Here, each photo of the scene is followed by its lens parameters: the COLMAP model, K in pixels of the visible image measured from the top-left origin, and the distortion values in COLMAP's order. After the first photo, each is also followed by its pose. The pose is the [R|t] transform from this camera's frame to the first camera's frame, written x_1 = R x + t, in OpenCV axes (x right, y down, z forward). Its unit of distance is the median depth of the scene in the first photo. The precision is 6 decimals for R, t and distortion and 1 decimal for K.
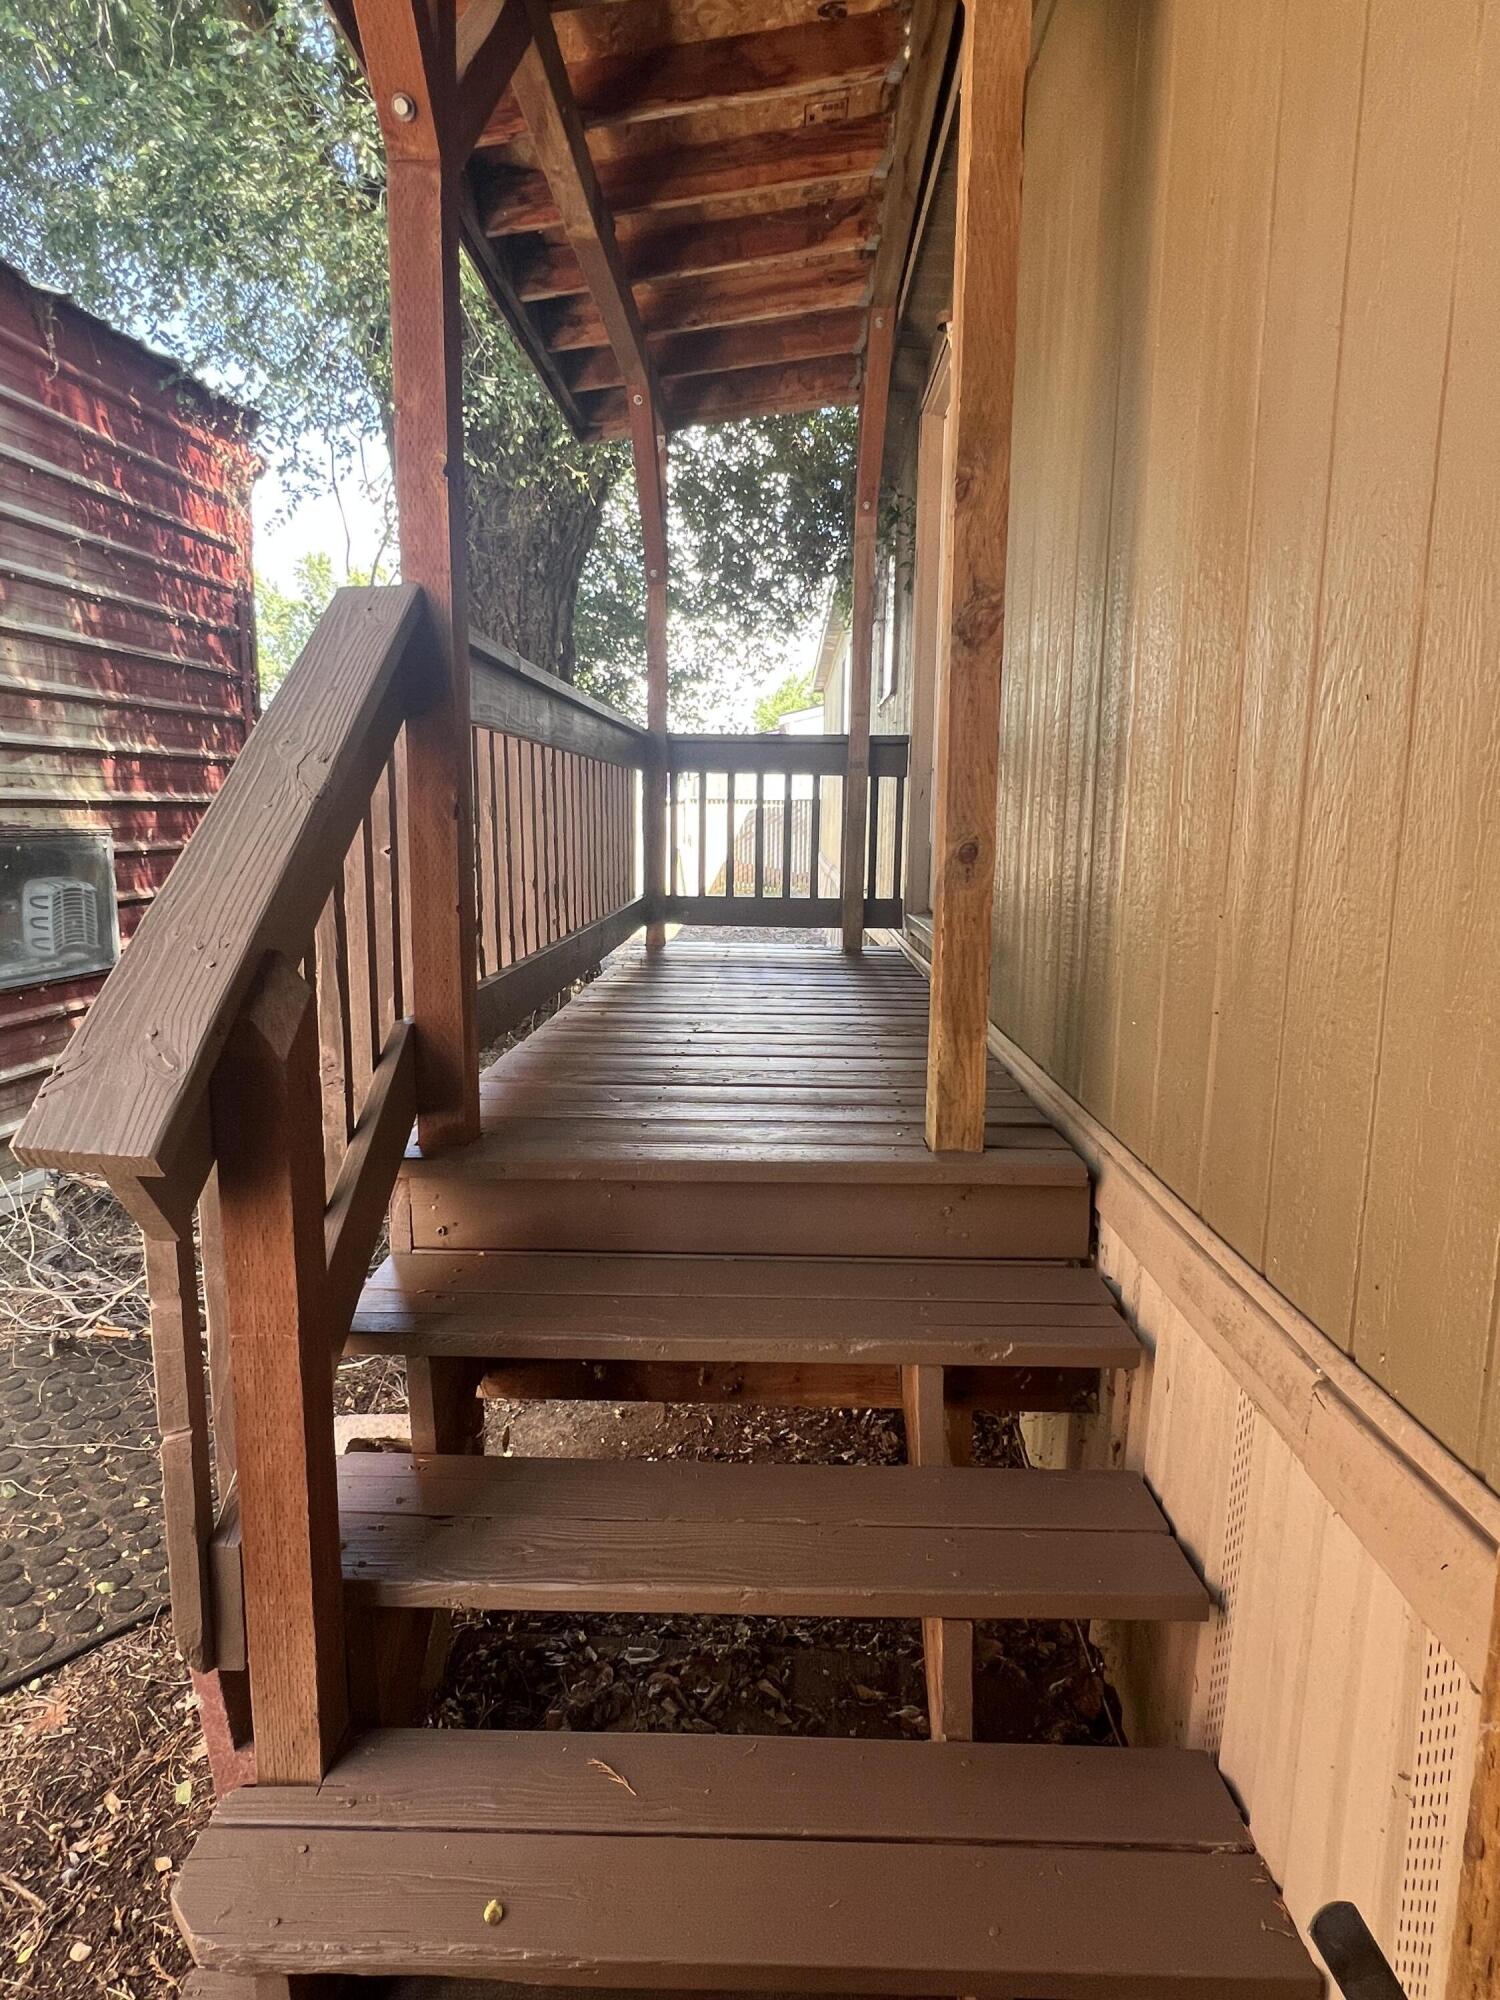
lens RADIAL K [[1052.9, 0, 751.2], [0, 1052.9, 1000.6], [0, 0, 1]] dist [-0.000720, 0.000899]
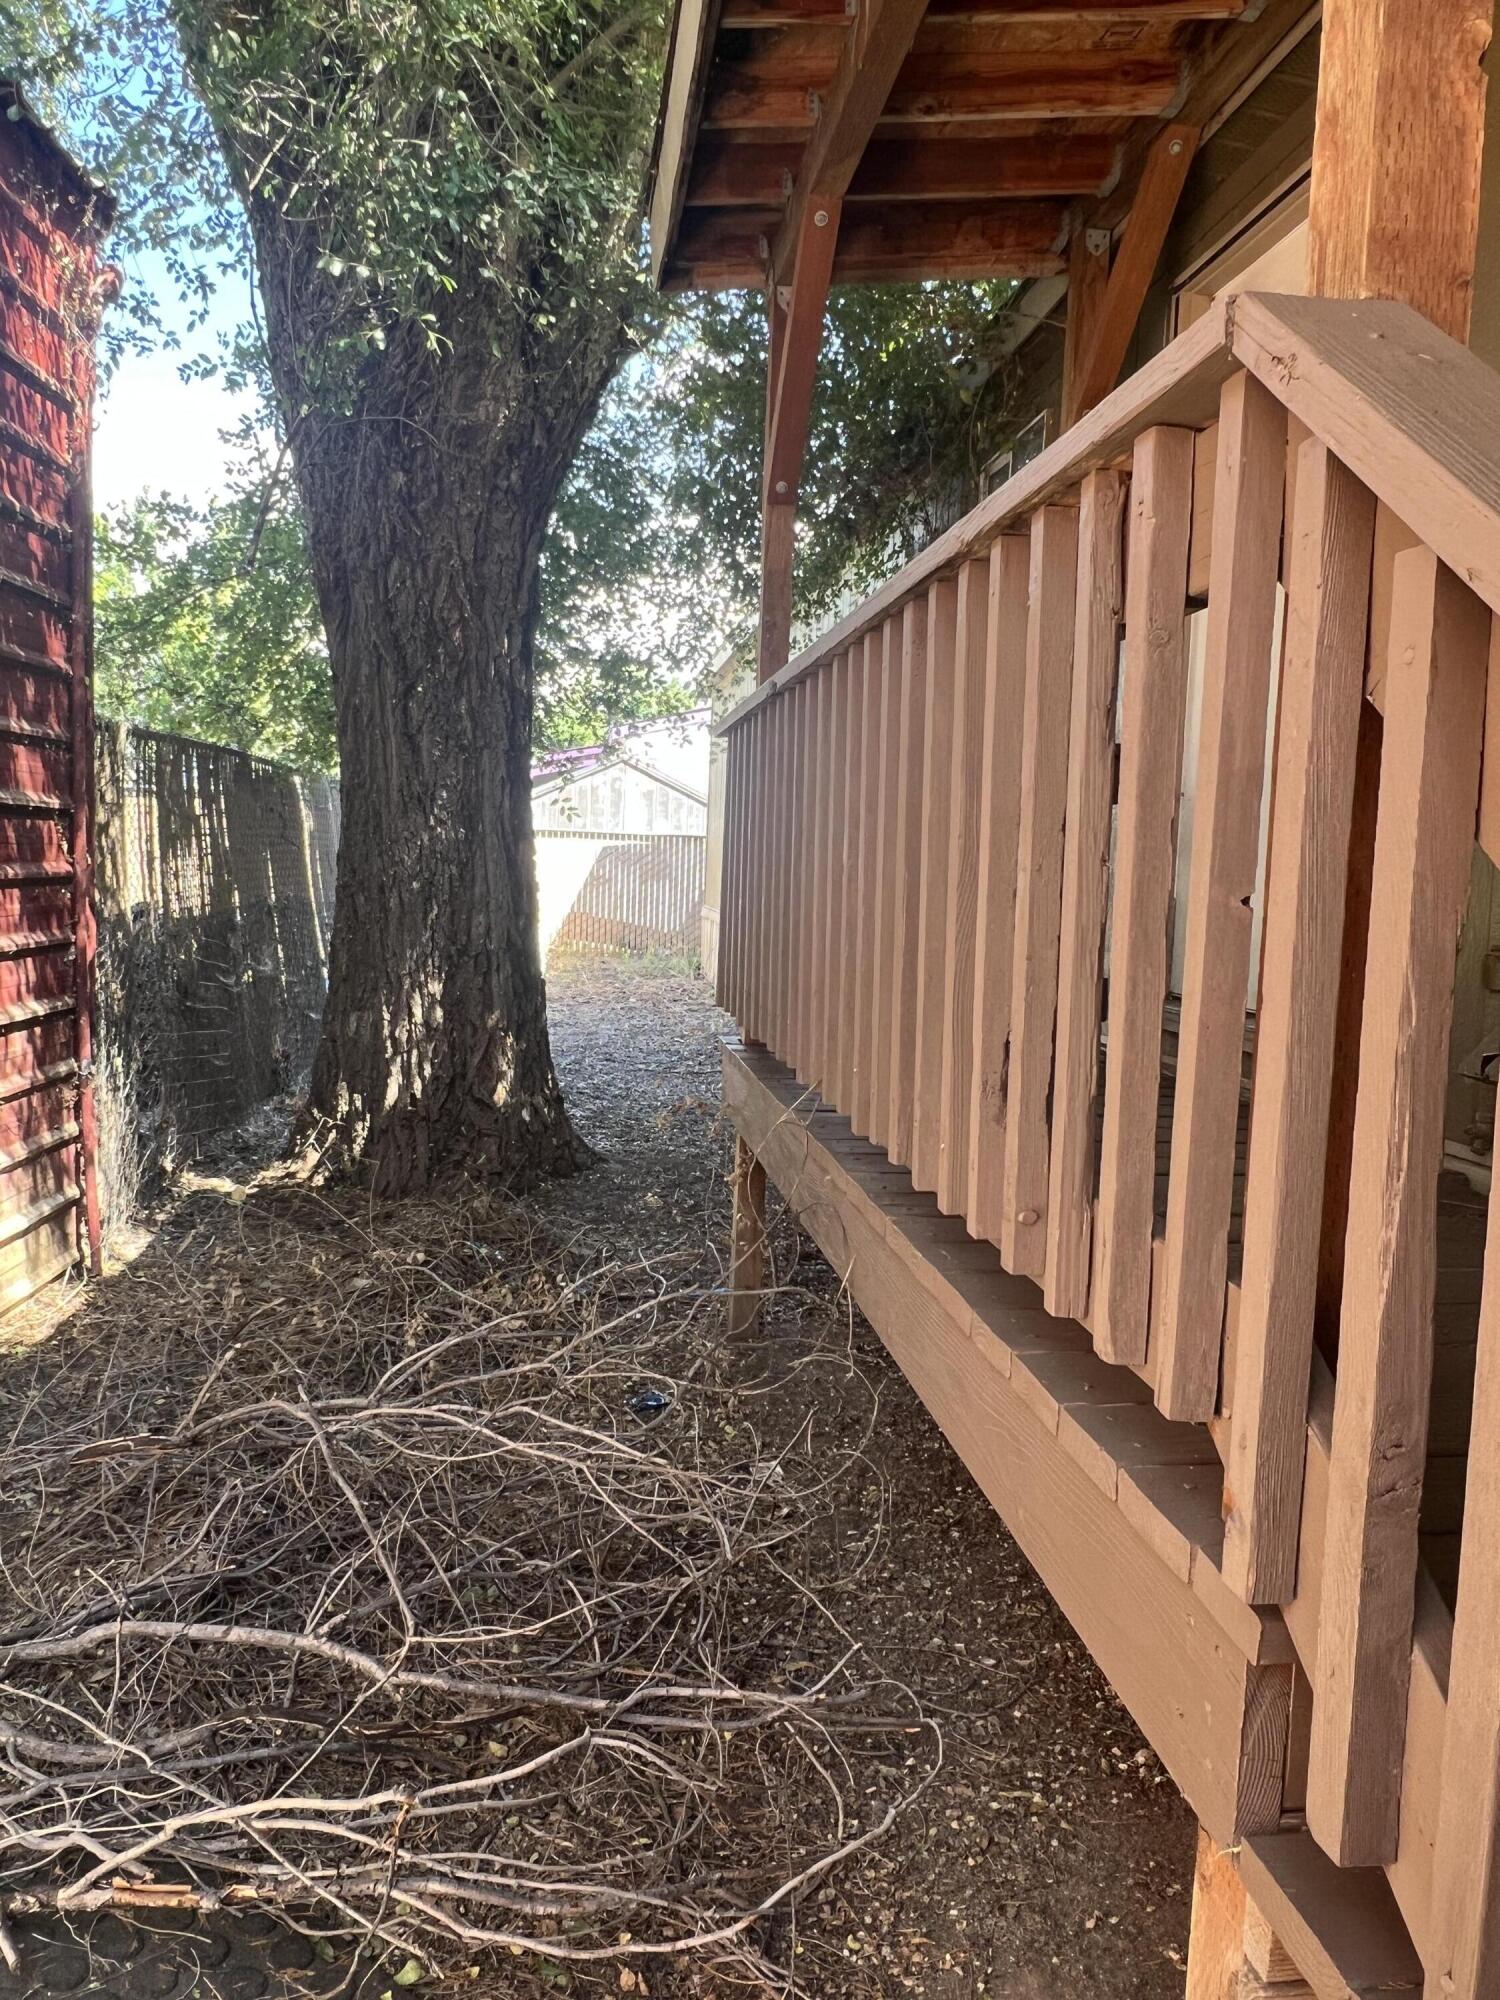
lens RADIAL K [[1346.4, 0, 750.3], [0, 1346.4, 994.9], [0, 0, 1]] dist [0.011676, -0.002968]
pose [[0.985101, 0.009823, 0.171694, -0.233495], [0.002086, 0.997612, -0.069042, -0.023893], [-0.171962, 0.068372, 0.982728, 0.169745]]
